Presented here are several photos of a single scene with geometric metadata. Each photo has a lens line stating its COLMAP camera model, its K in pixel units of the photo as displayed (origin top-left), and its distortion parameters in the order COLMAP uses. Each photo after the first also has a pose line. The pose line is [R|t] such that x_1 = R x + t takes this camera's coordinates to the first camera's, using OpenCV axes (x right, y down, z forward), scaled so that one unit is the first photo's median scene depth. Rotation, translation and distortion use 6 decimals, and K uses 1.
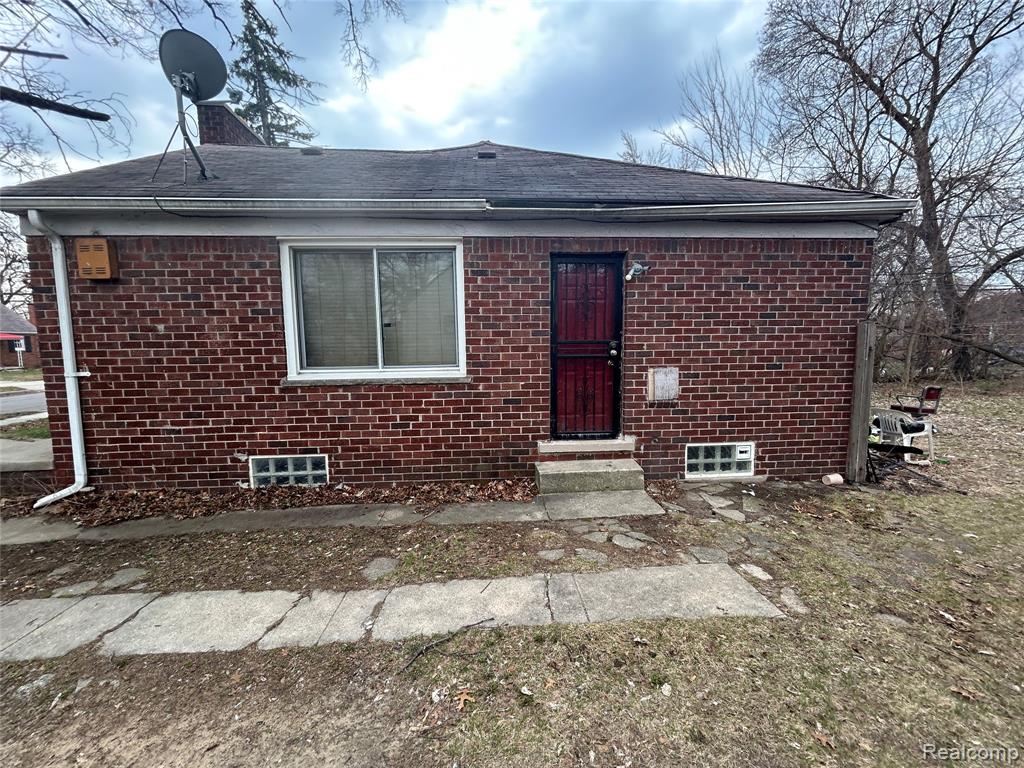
lens RADIAL K [[414.0, 0, 508.4], [0, 414.0, 383.1], [0, 0, 1]] dist [0.000570, 0.000837]
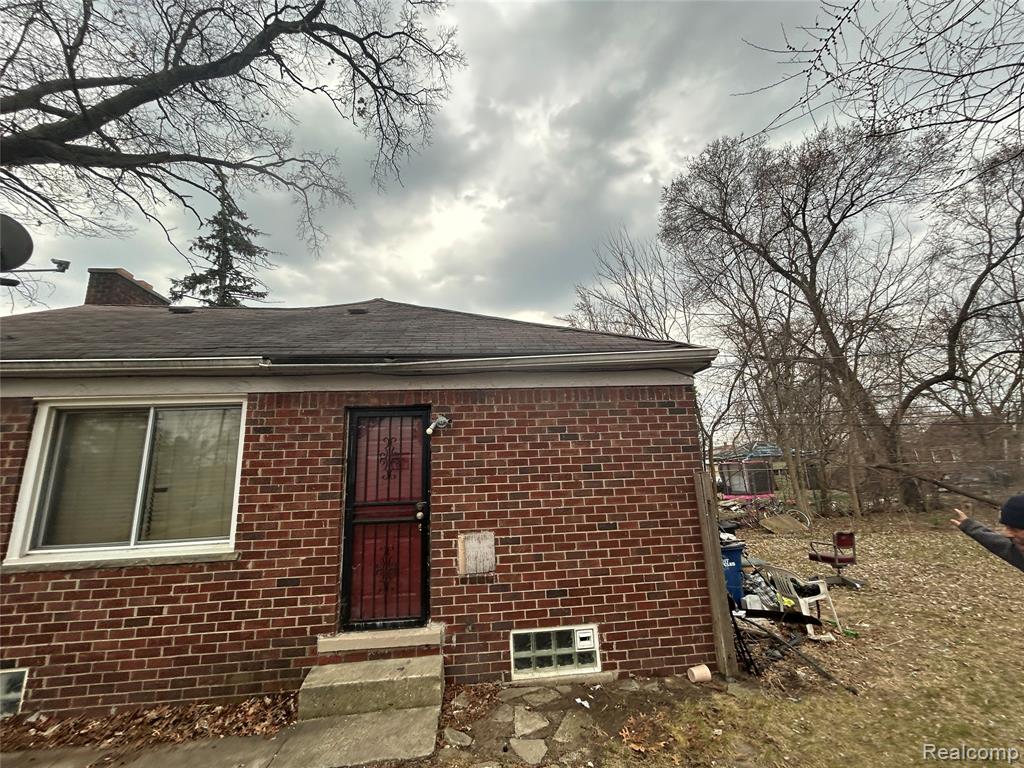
lens RADIAL K [[411.6, 0, 510.0], [0, 411.6, 382.0], [0, 0, 1]] dist [0.000579, 0.000388]
pose [[0.999293, -0.018889, 0.032503, 0.423306], [0.028126, 0.949327, -0.313030, -0.064421], [-0.024943, 0.313723, 0.949187, 0.087376]]
